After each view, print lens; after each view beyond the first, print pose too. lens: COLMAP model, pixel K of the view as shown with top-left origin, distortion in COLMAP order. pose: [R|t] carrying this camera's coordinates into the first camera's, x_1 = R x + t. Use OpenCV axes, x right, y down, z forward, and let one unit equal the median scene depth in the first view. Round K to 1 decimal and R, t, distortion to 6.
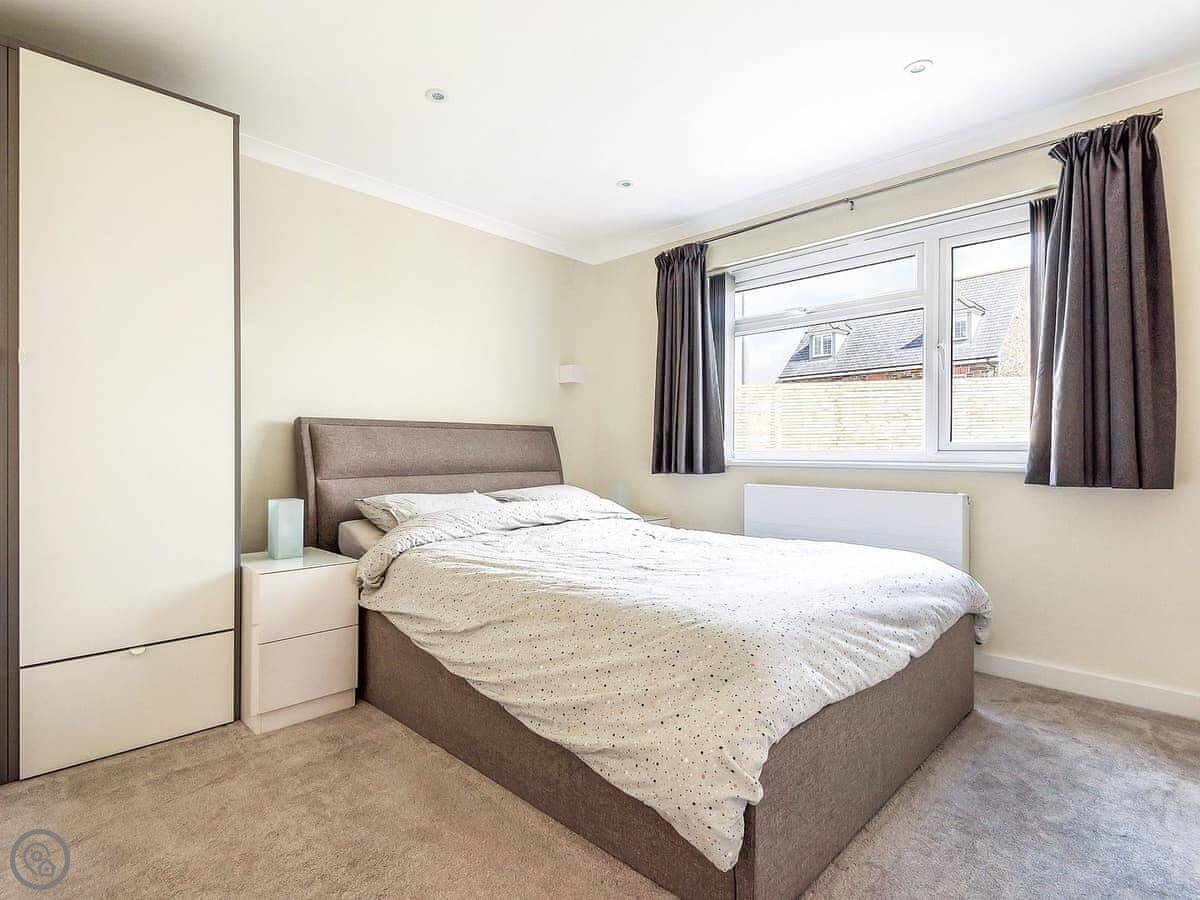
lens RADIAL K [[588.7, 0, 606.5], [0, 588.7, 455.1], [0, 0, 1]] dist [0.003124, 0.000028]
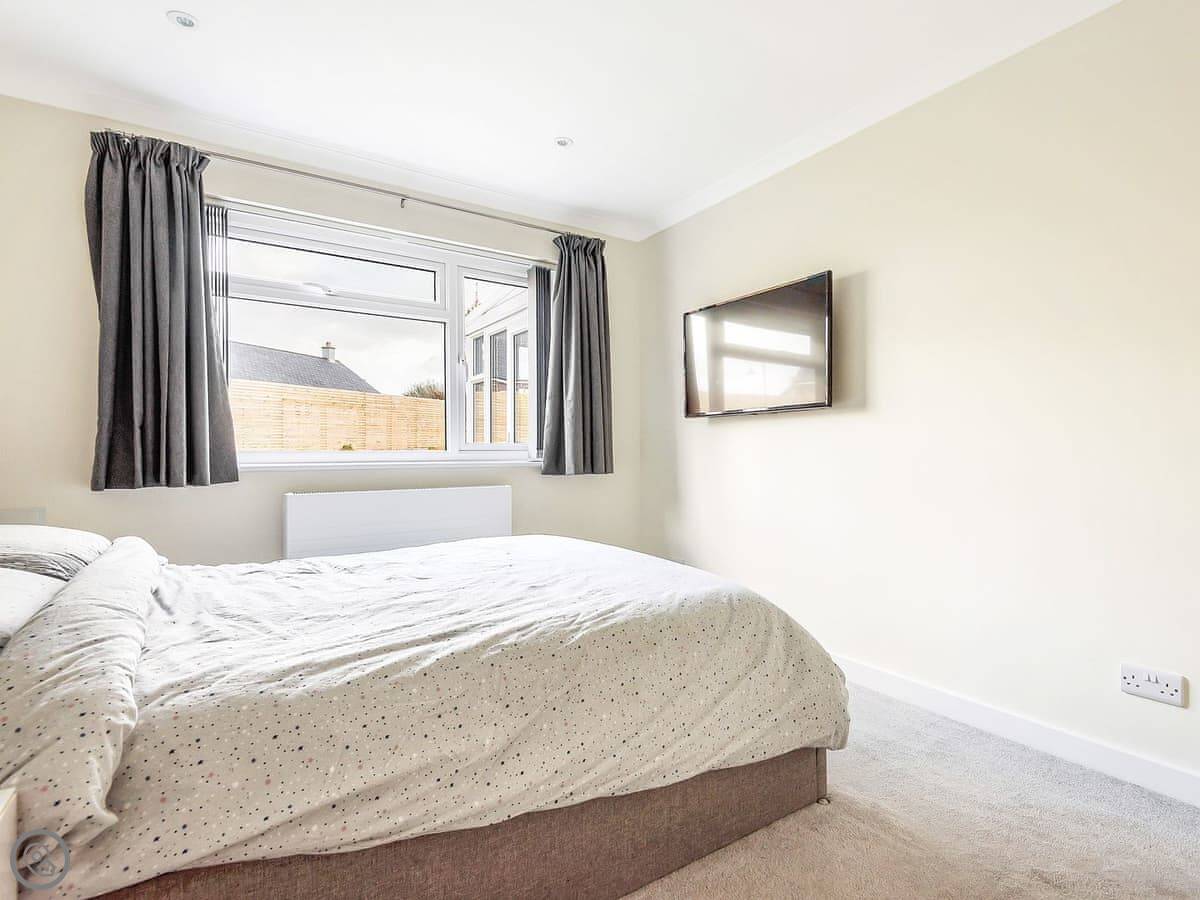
lens RADIAL K [[588.7, 0, 606.5], [0, 588.7, 455.1], [0, 0, 1]] dist [0.003124, 0.000028]
pose [[0.248981, -0.011500, 0.968440, -0.471643], [0.010336, 0.999904, 0.009216, -0.005229], [-0.968453, 0.007715, 0.249076, 0.431656]]
